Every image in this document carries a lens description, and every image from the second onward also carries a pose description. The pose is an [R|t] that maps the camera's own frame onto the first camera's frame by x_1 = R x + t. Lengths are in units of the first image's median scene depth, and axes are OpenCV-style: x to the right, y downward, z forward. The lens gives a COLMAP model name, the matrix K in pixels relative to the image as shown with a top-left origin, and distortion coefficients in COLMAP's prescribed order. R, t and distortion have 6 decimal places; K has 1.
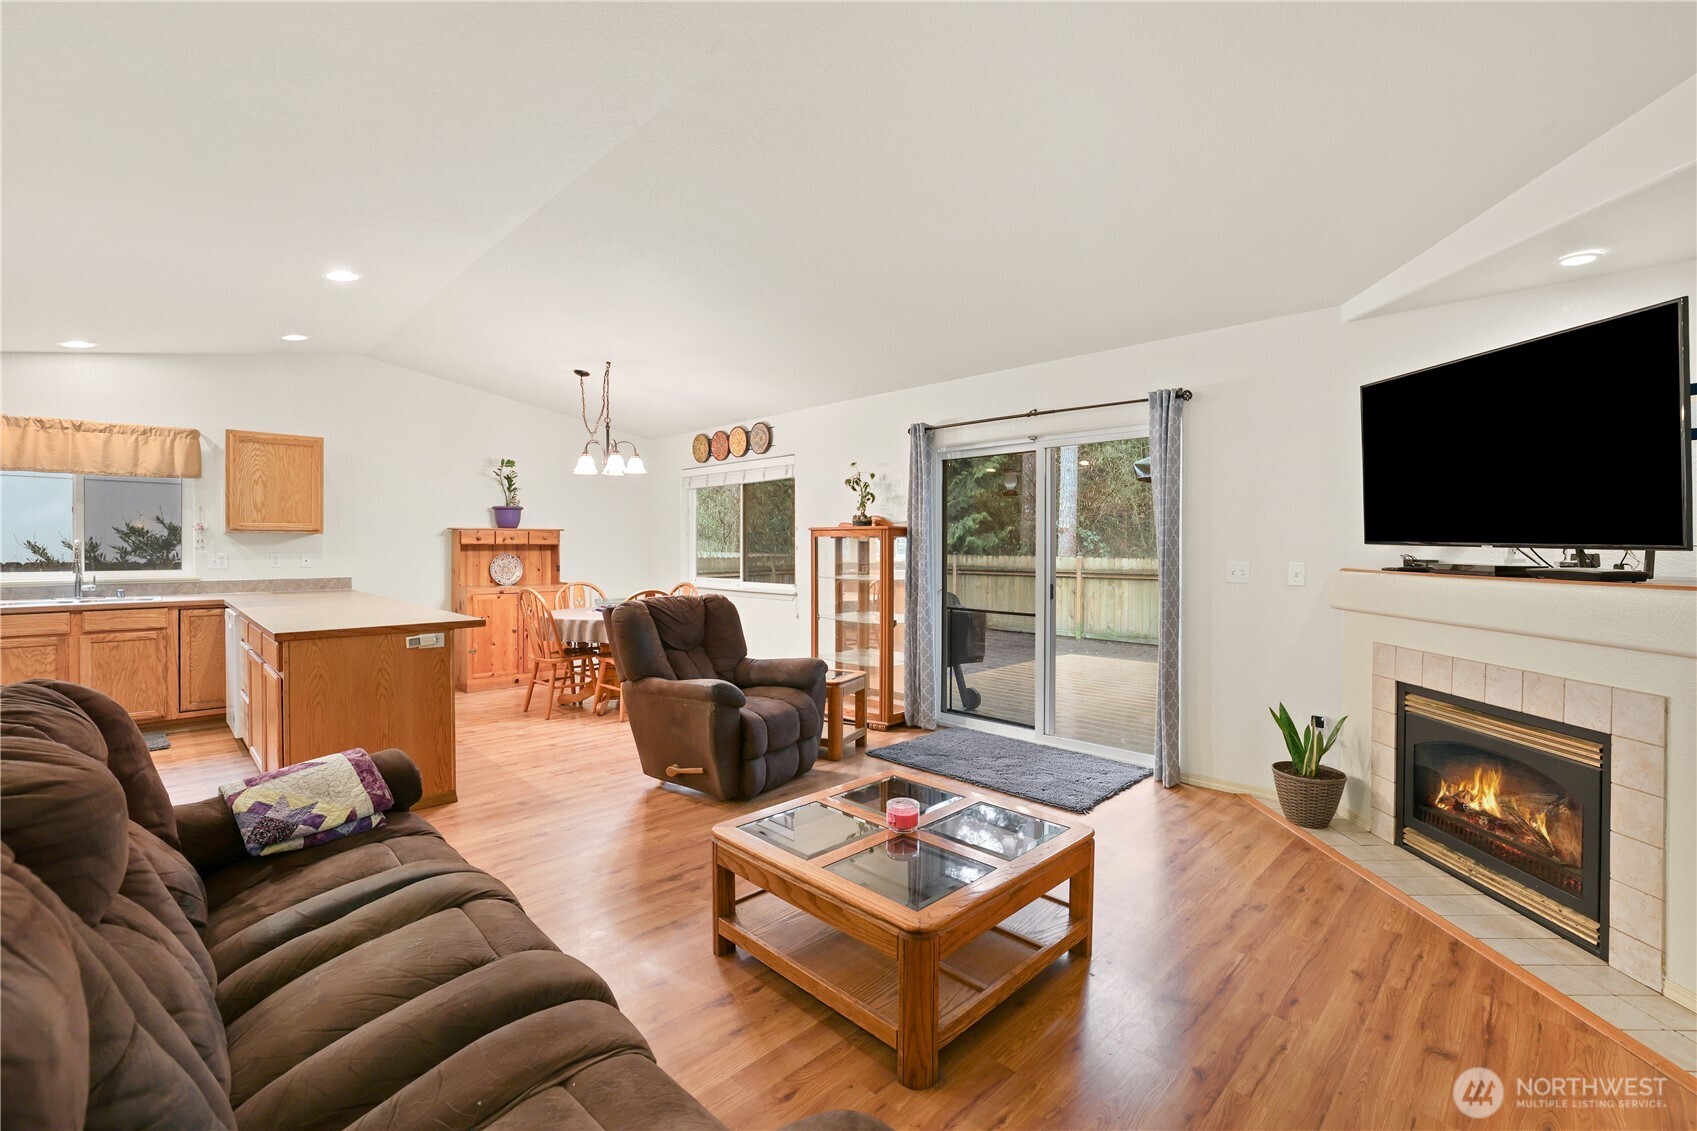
lens RADIAL K [[721.3, 0, 840.1], [0, 721.3, 550.5], [0, 0, 1]] dist [-0.039937, 0.012462]
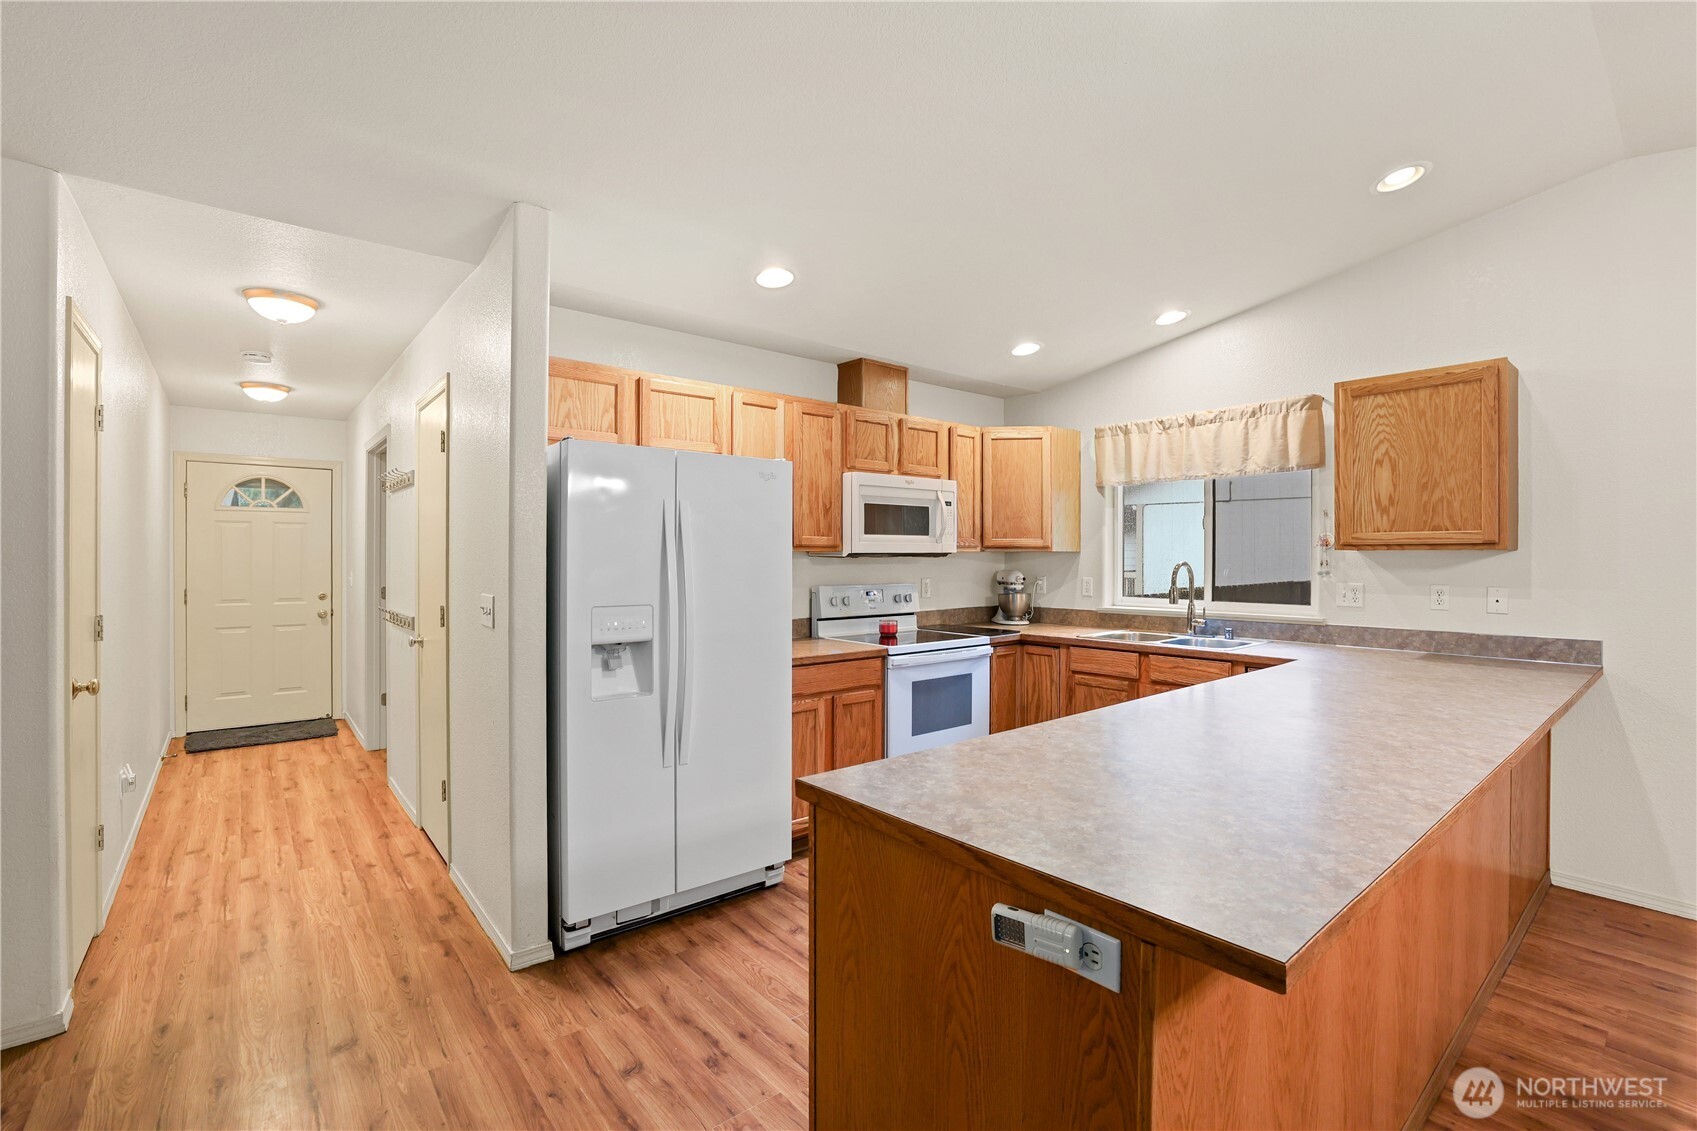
lens RADIAL K [[748.5, 0, 851.2], [0, 748.5, 557.5], [0, 0, 1]] dist [-0.044551, 0.019532]
pose [[-0.084035, -0.002246, -0.996460, -0.202318], [-0.008580, 0.999962, -0.001530, -0.015055], [0.996426, 0.008421, -0.084051, 0.663478]]
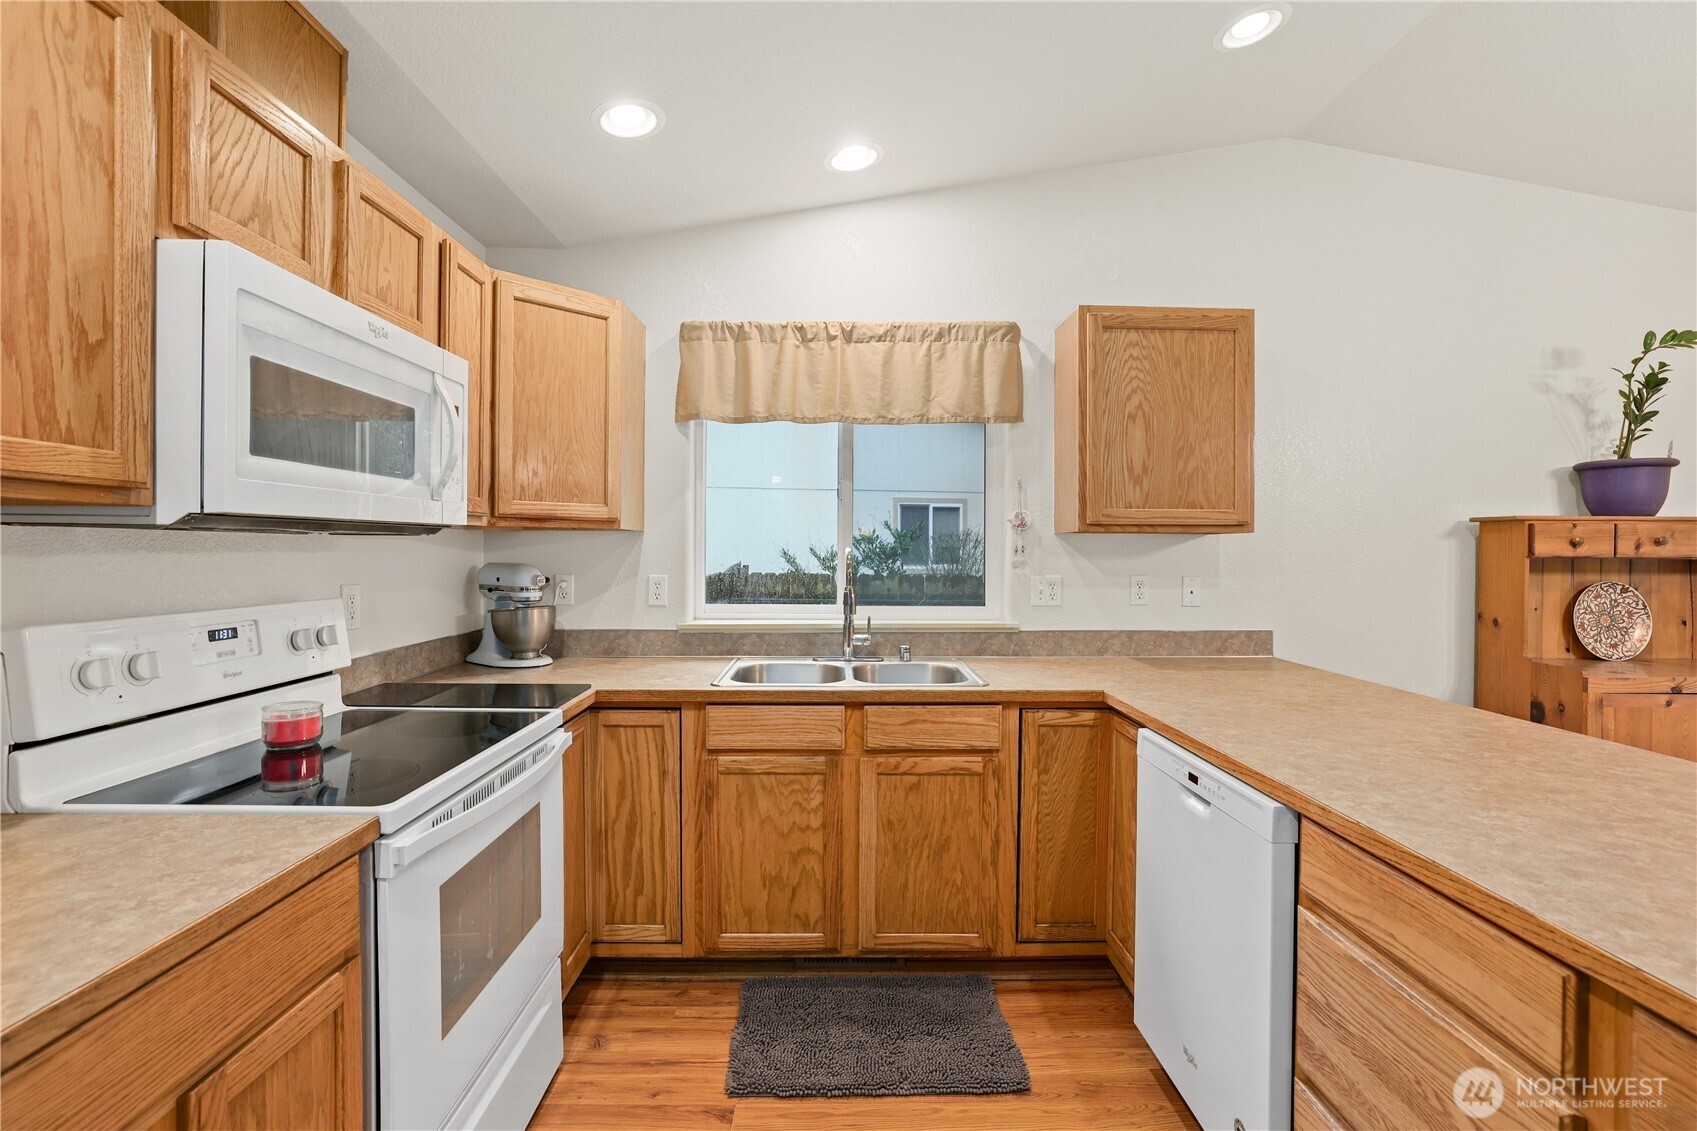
lens RADIAL K [[755.3, 0, 847.9], [0, 755.3, 554.7], [0, 0, 1]] dist [-0.046407, 0.018103]
pose [[0.719316, 0.004137, -0.694670, -0.673819], [-0.007069, 0.999974, -0.001365, -0.008942], [0.694647, 0.005893, 0.719327, 0.574115]]
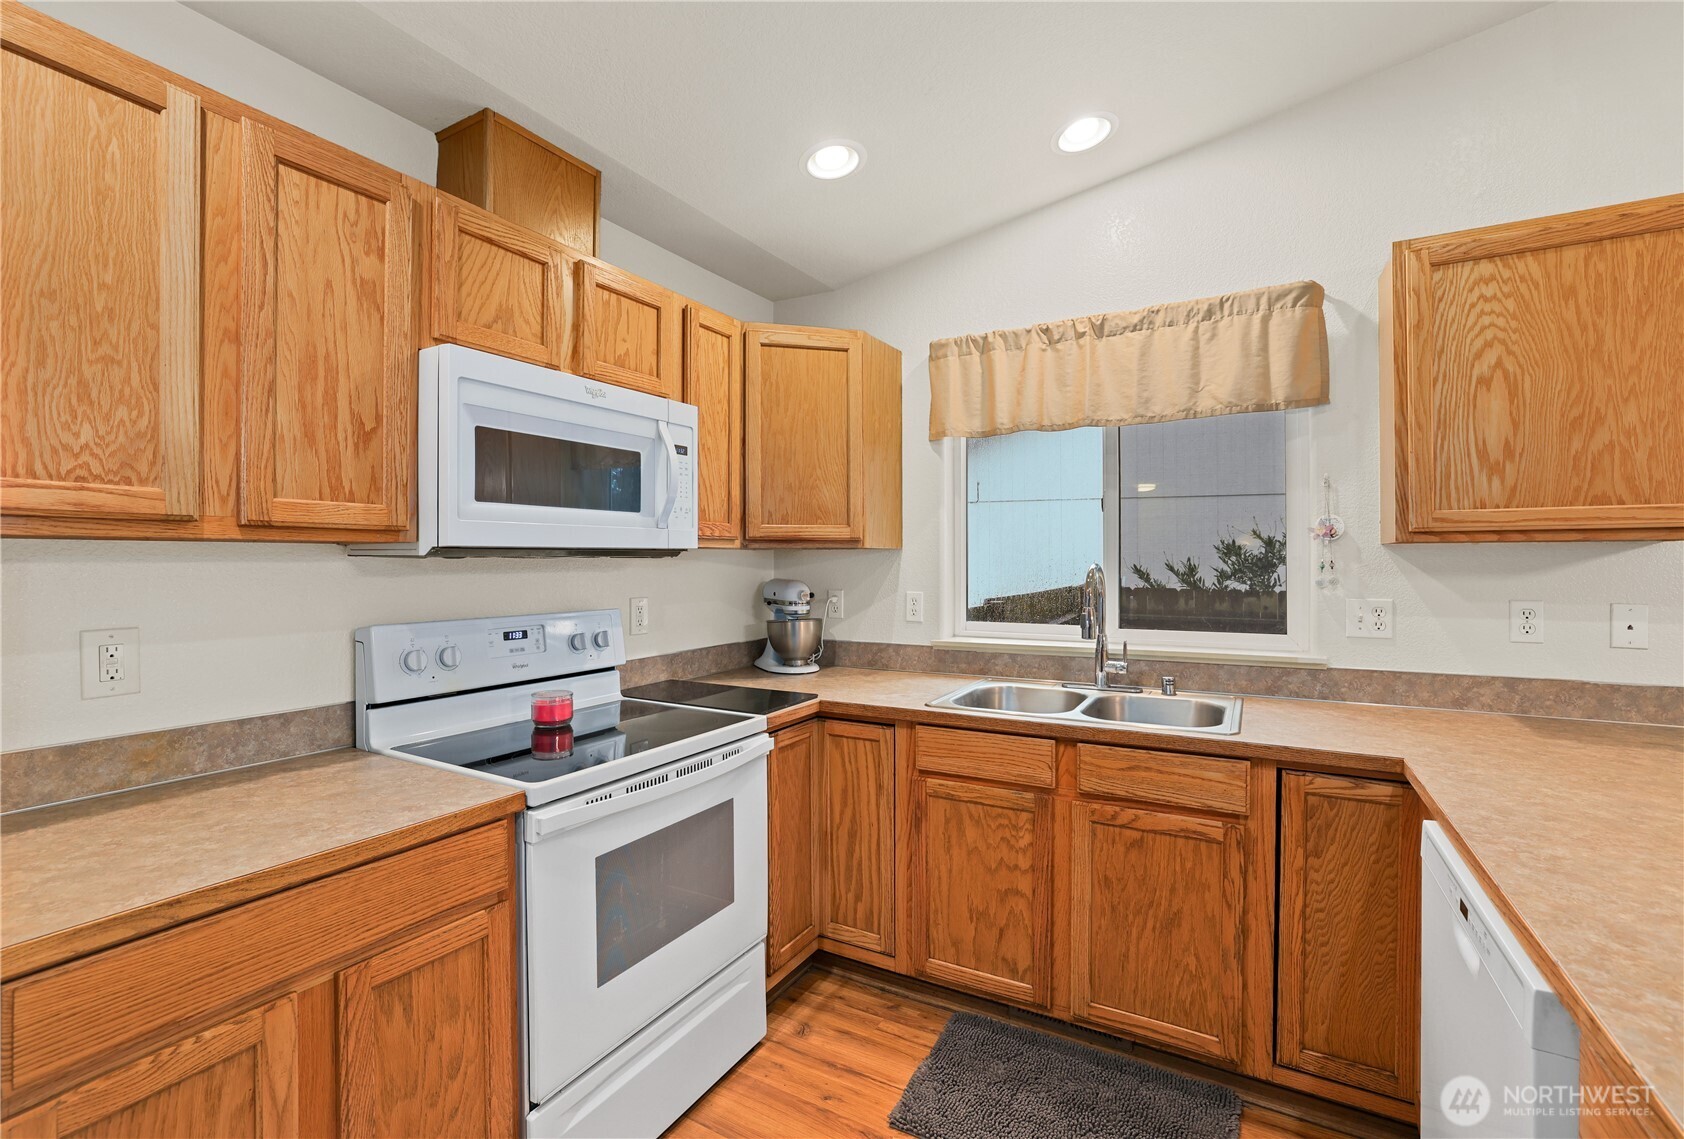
lens RADIAL K [[735.6, 0, 851.1], [0, 735.6, 560.8], [0, 0, 1]] dist [-0.050573, 0.019468]
pose [[0.271531, -0.004838, -0.962418, -0.637691], [-0.003684, 0.999975, -0.006066, -0.013641], [0.962423, 0.005193, 0.271506, 0.681849]]
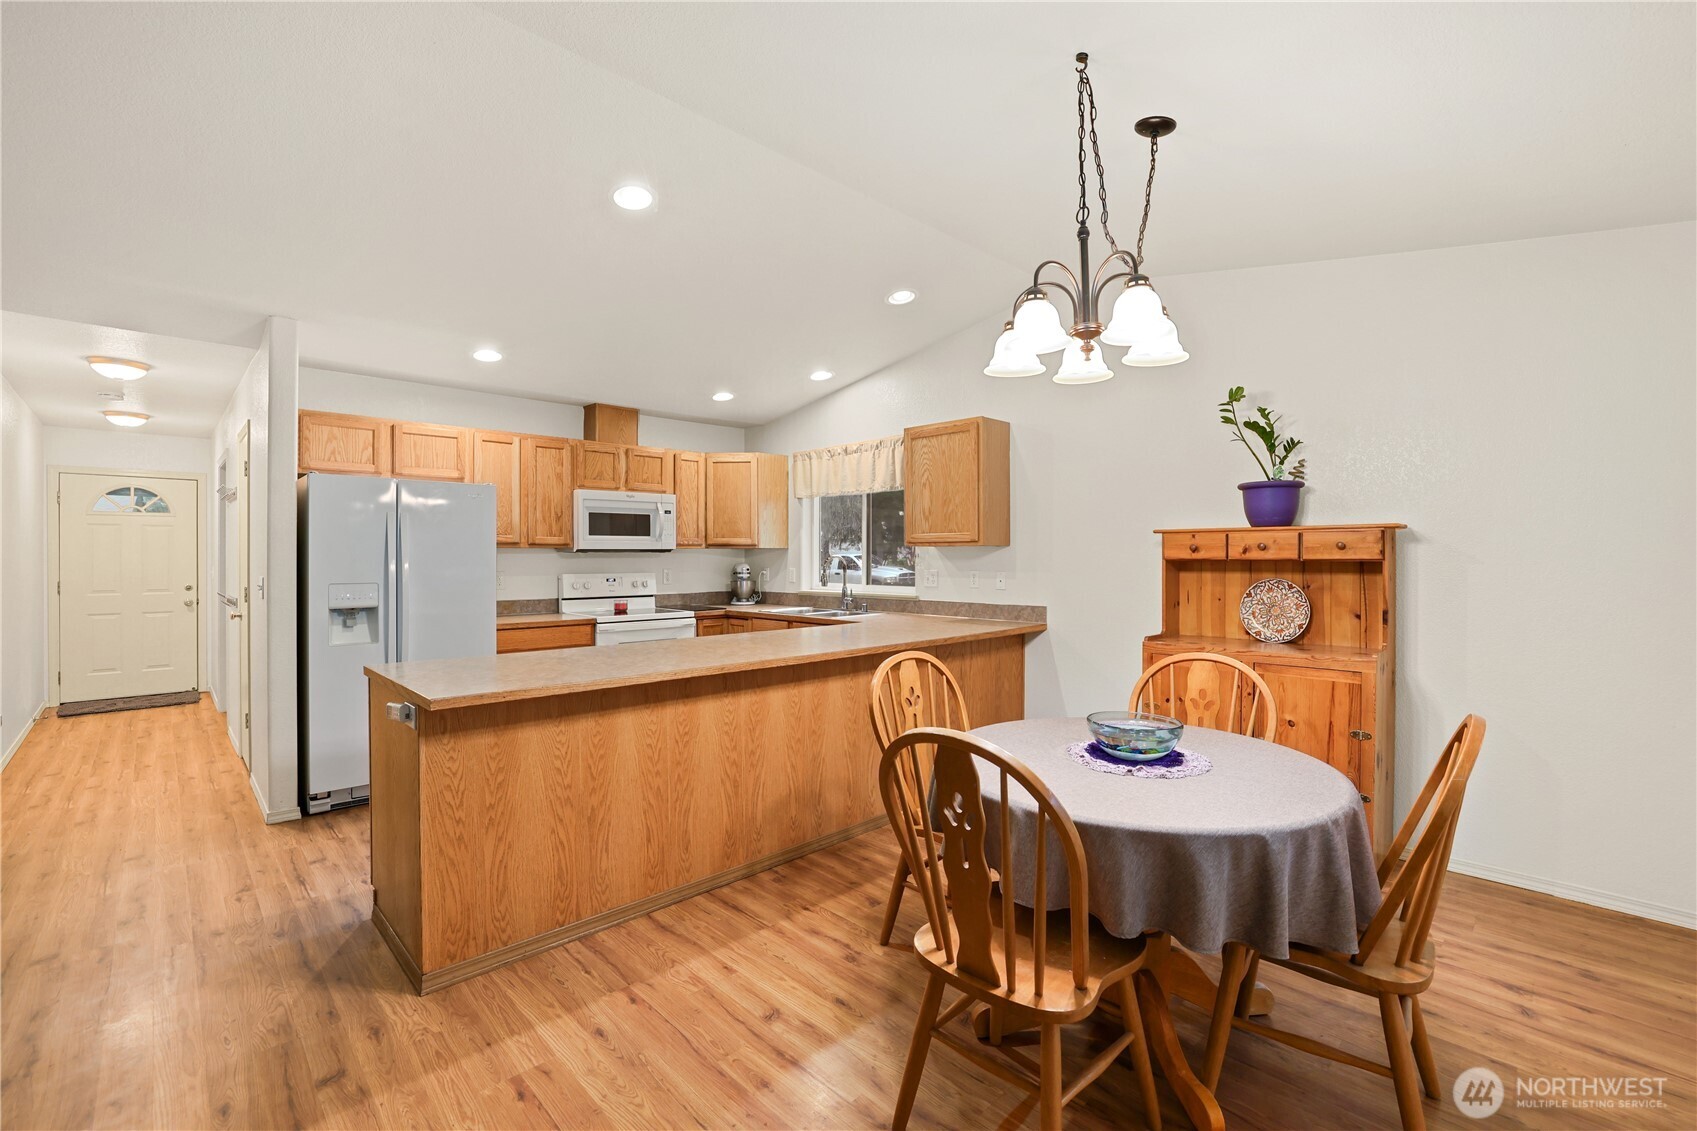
lens RADIAL K [[731.1, 0, 840.5], [0, 731.1, 556.9], [0, 0, 1]] dist [-0.036408, 0.017373]
pose [[-0.014637, -0.001526, -0.999892, 0.040959], [-0.005973, 0.999981, -0.001439, -0.010837], [0.999875, 0.005951, -0.014646, 0.981143]]
